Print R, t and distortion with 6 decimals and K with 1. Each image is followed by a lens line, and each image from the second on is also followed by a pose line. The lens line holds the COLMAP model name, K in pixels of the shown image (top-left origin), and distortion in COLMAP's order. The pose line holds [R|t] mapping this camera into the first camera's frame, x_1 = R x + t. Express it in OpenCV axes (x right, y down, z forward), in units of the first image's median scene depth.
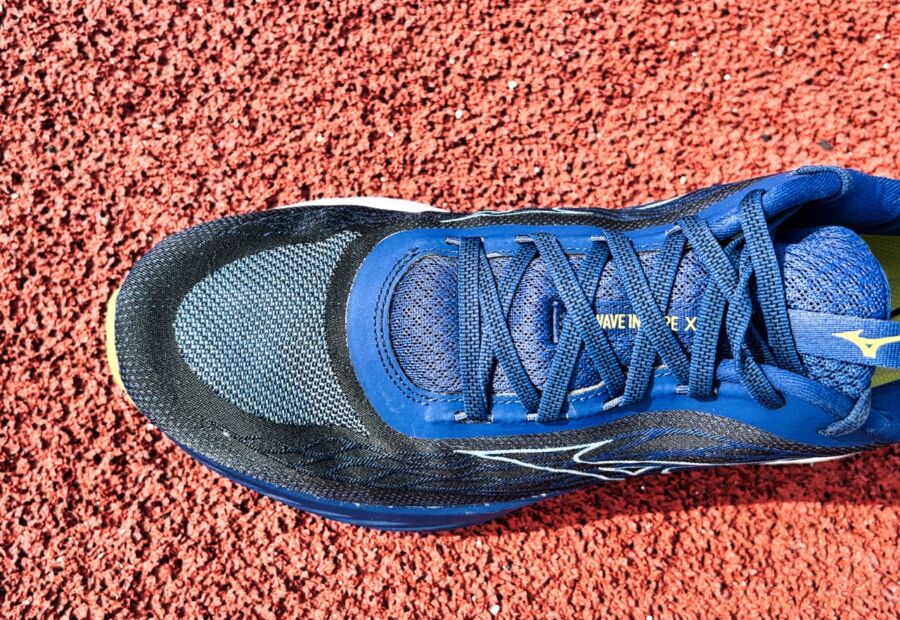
lens RADIAL K [[885.4, 0, 443.9], [0, 885.4, 310.1], [0, 0, 1]] dist [0.005656, 0.000000]
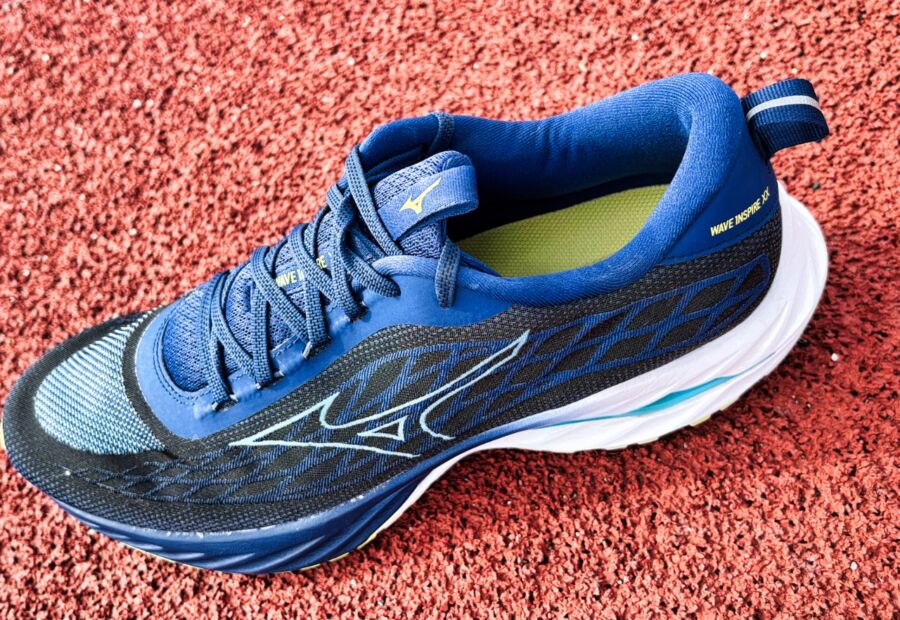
lens RADIAL K [[885.4, 0, 451.1], [0, 885.4, 310.6], [0, 0, 1]] dist [0.005656, 0.000000]
pose [[0.913217, -0.290051, -0.286190, 0.528504], [0.150811, 0.893070, -0.423889, 0.432468], [0.378537, 0.343942, 0.859310, 0.046027]]
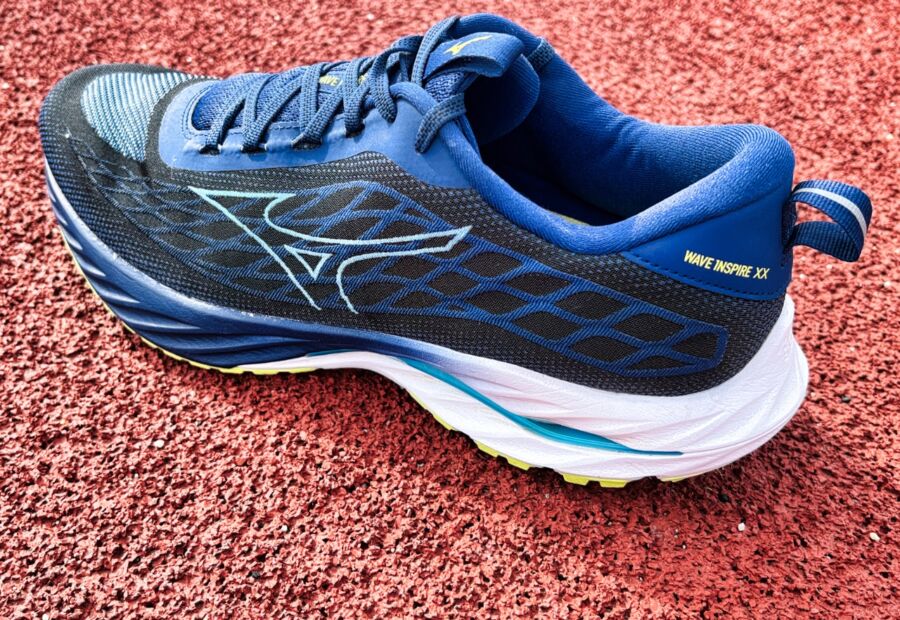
lens RADIAL K [[885.4, 0, 446.3], [0, 885.4, 316.4], [0, 0, 1]] dist [0.005656, 0.000000]
pose [[0.860547, 0.266920, -0.433835, 0.697857], [-0.486392, 0.683530, -0.544251, 0.607482], [0.151267, 0.679368, 0.718037, 0.258177]]
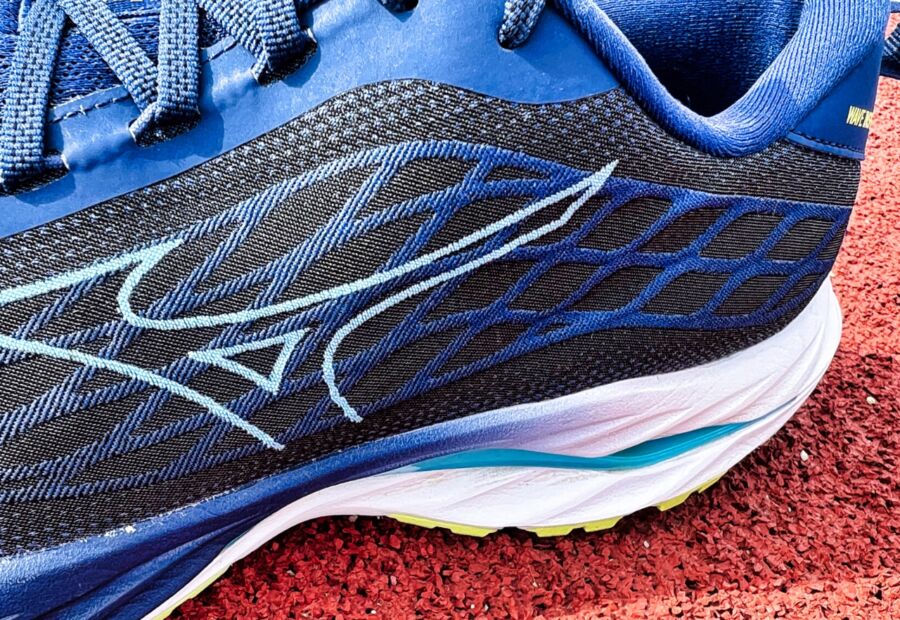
lens RADIAL K [[885.4, 0, 410.2], [0, 885.4, 395.5], [0, 0, 1]] dist [0.005656, 0.000000]
pose [[0.965453, -0.147890, 0.214544, 0.153522], [0.248914, 0.766981, -0.591424, 0.437788], [-0.077085, 0.624395, 0.777296, 0.508454]]
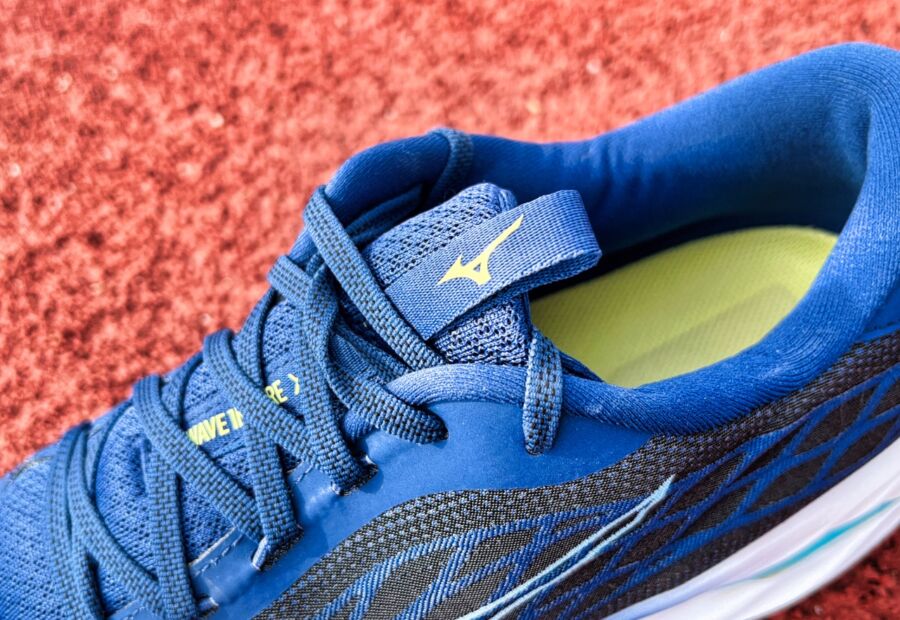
lens RADIAL K [[885.4, 0, 438.6], [0, 885.4, 321.2], [0, 0, 1]] dist [0.005656, 0.000000]
pose [[0.913950, -0.397788, -0.080368, 0.317551], [0.316532, 0.822669, -0.472254, 0.231694], [0.253973, 0.406178, 0.877791, 0.303253]]
